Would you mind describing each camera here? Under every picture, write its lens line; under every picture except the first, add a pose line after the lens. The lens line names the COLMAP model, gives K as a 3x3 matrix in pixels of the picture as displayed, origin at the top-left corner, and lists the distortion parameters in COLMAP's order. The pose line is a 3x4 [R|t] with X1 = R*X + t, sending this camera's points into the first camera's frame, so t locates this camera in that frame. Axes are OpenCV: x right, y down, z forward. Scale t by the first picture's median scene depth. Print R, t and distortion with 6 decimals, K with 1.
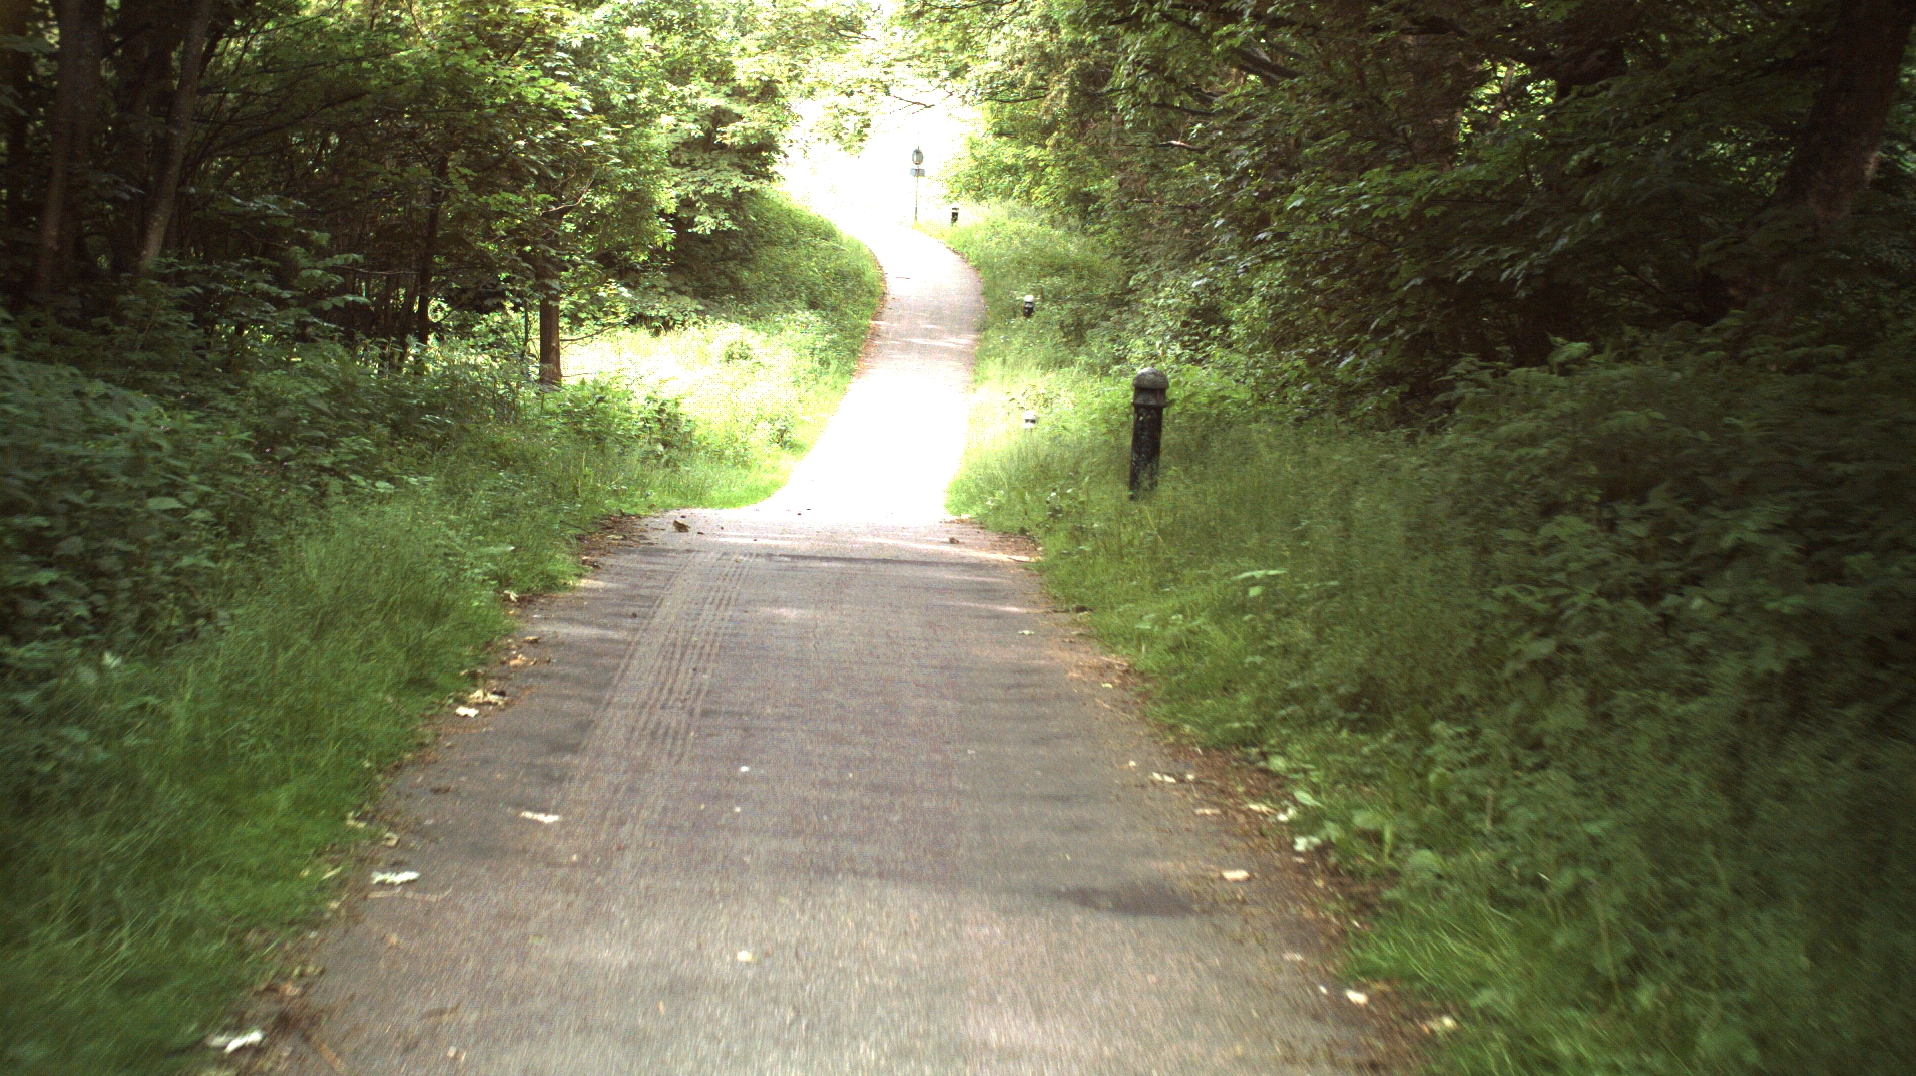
lens RADIAL K [[3264.5, 0, 958.0], [0, 3264.5, 538.0], [0, 0, 1]] dist [-0.208172, 0.043513]
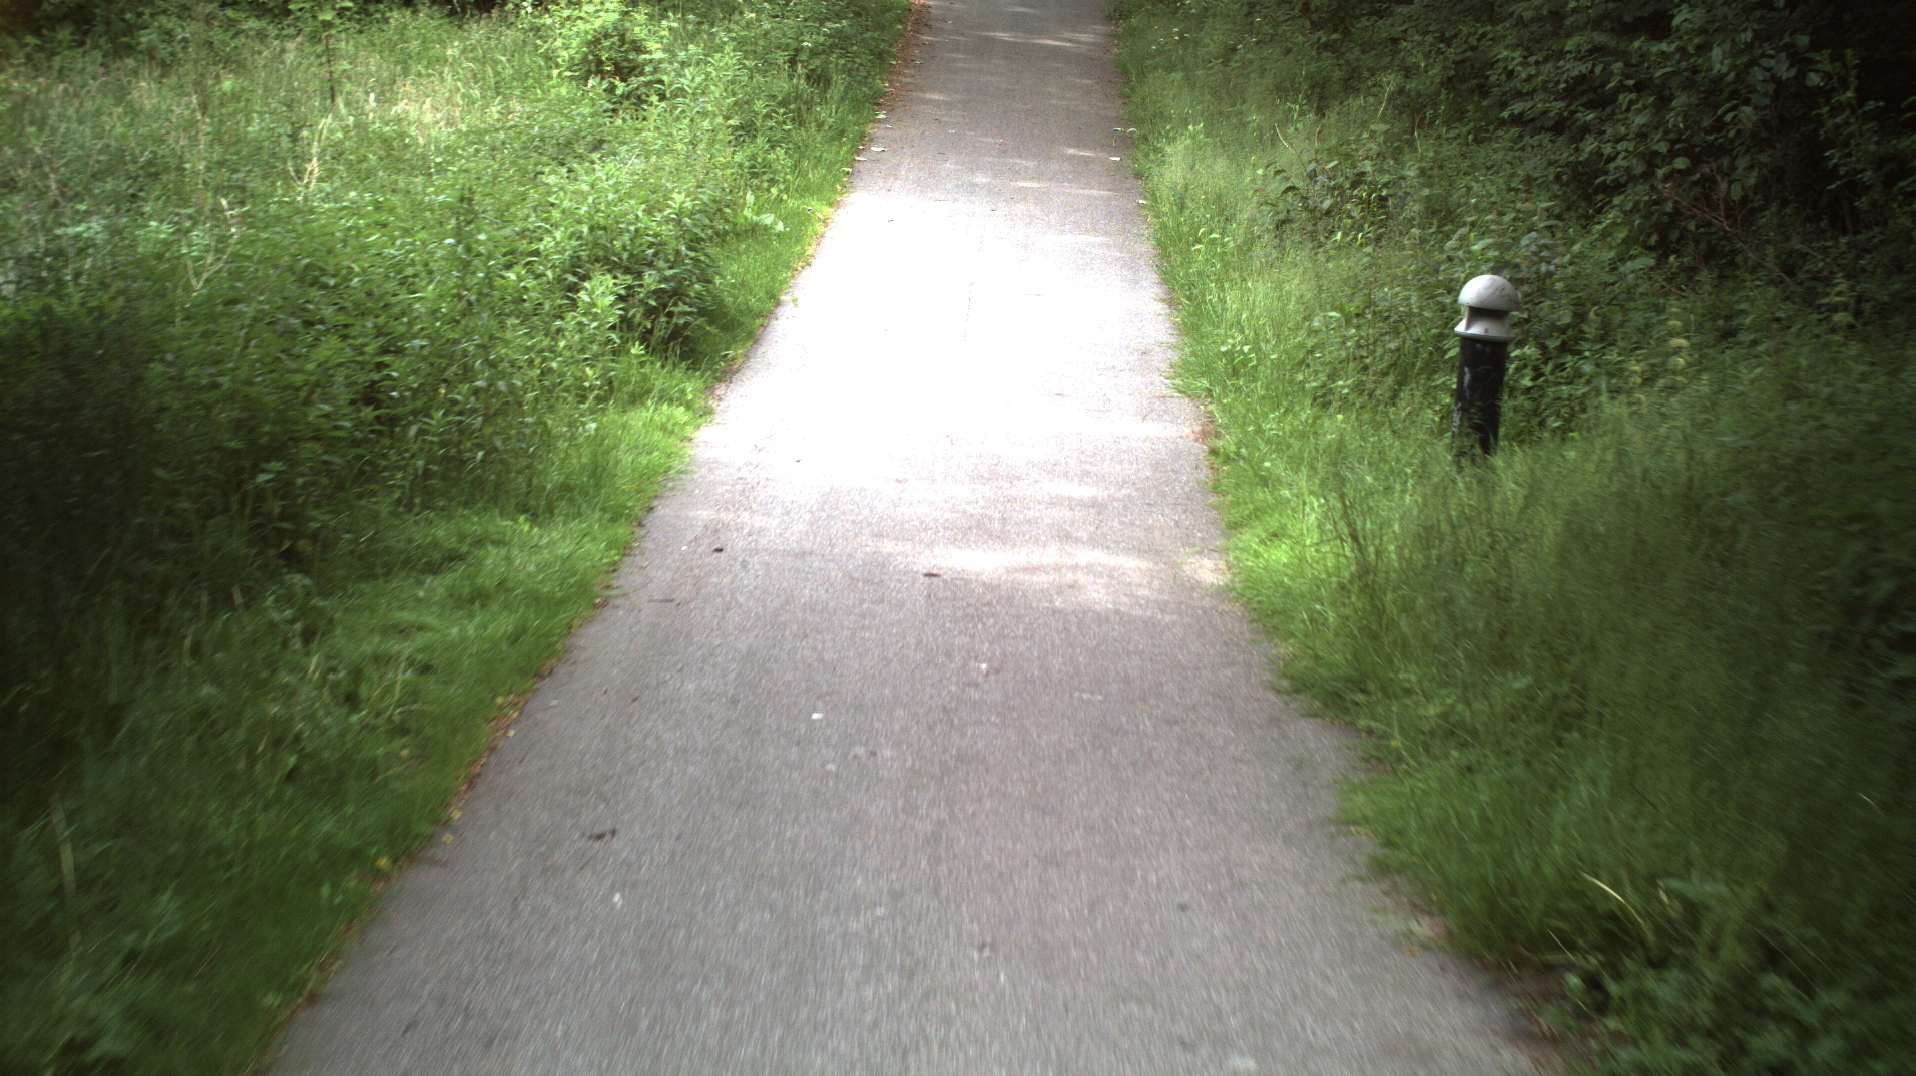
lens RADIAL K [[3264.5, 0, 958.0], [0, 3264.5, 538.0], [0, 0, 1]] dist [-0.208172, 0.043513]
pose [[0.999911, 0.011092, -0.007350, -0.016518], [-0.010369, 0.995706, 0.091993, -0.031047], [0.008339, -0.091909, 0.995733, 0.523518]]
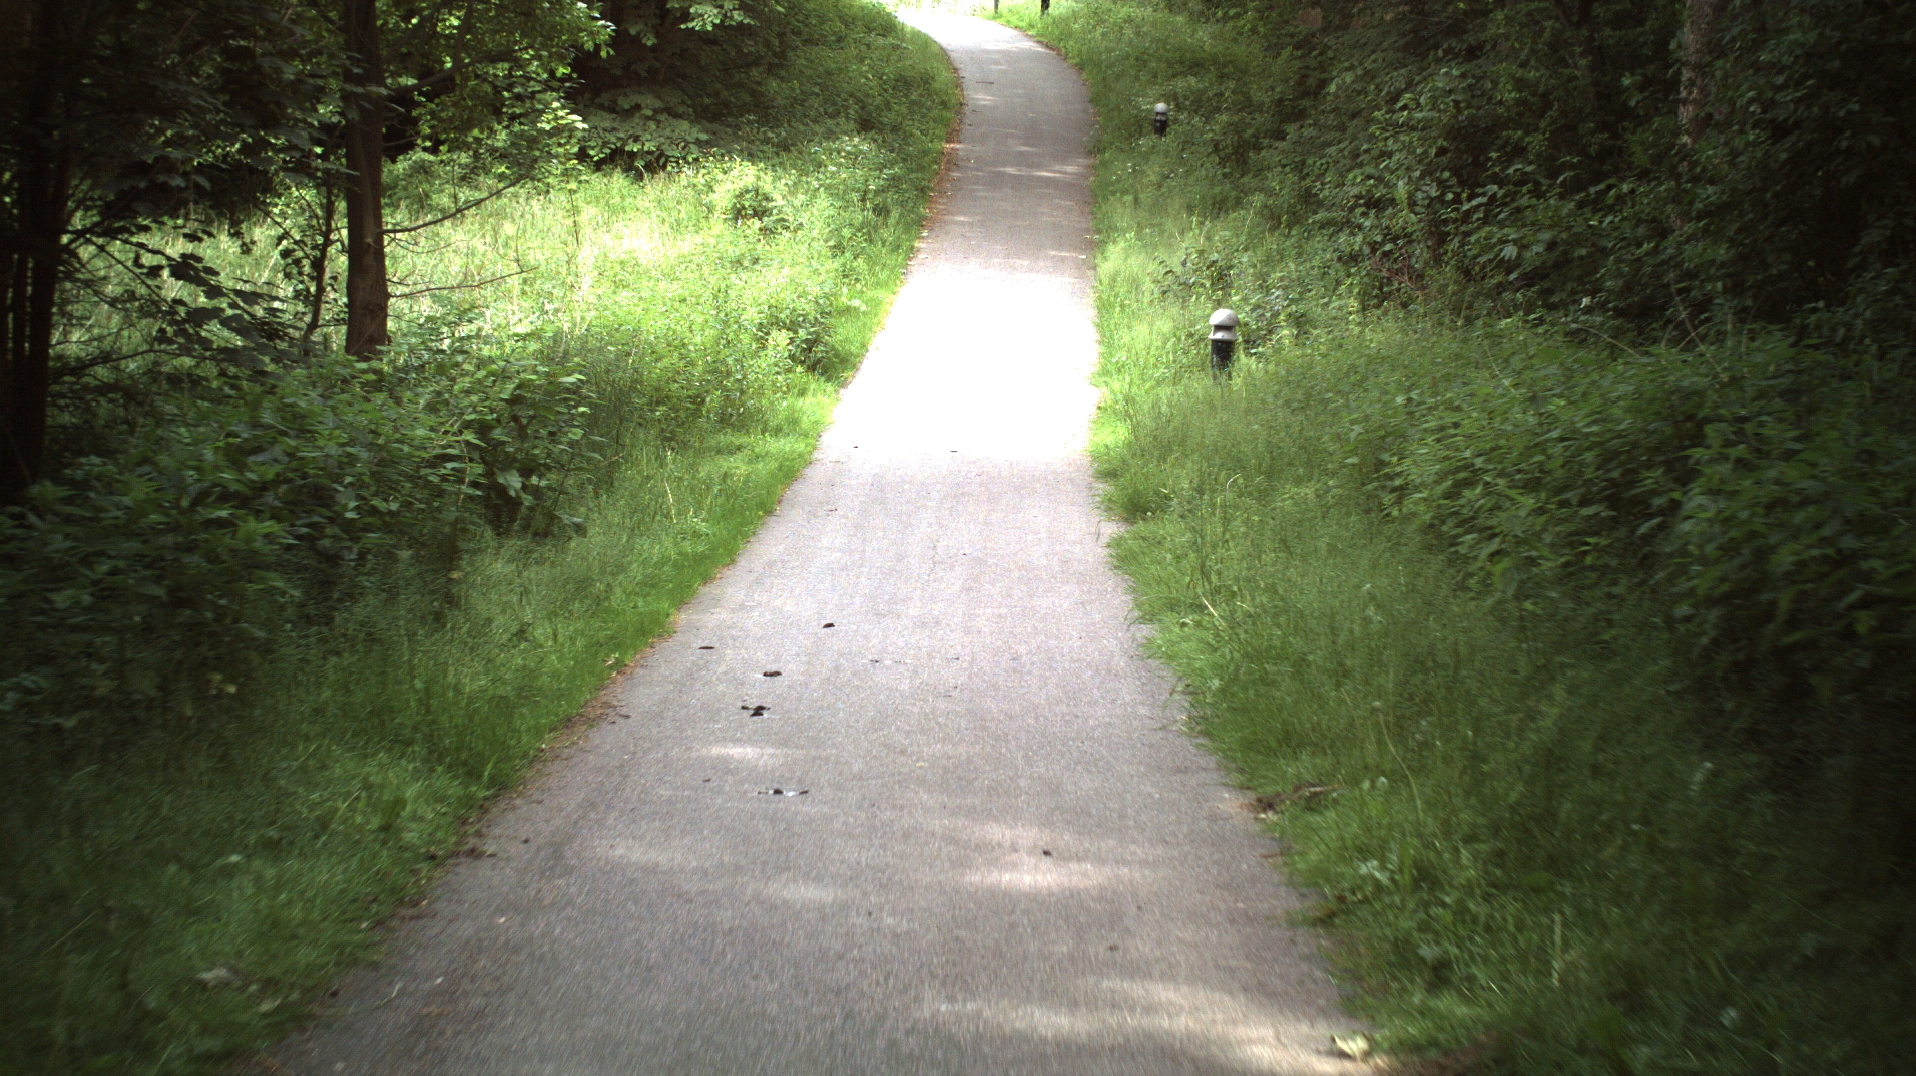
lens RADIAL K [[3264.5, 0, 958.0], [0, 3264.5, 538.0], [0, 0, 1]] dist [-0.208172, 0.043513]
pose [[0.999359, -0.025705, -0.024932, -0.008885], [0.027201, 0.997729, 0.061625, -0.026302], [0.023291, -0.062264, 0.997788, 0.298600]]
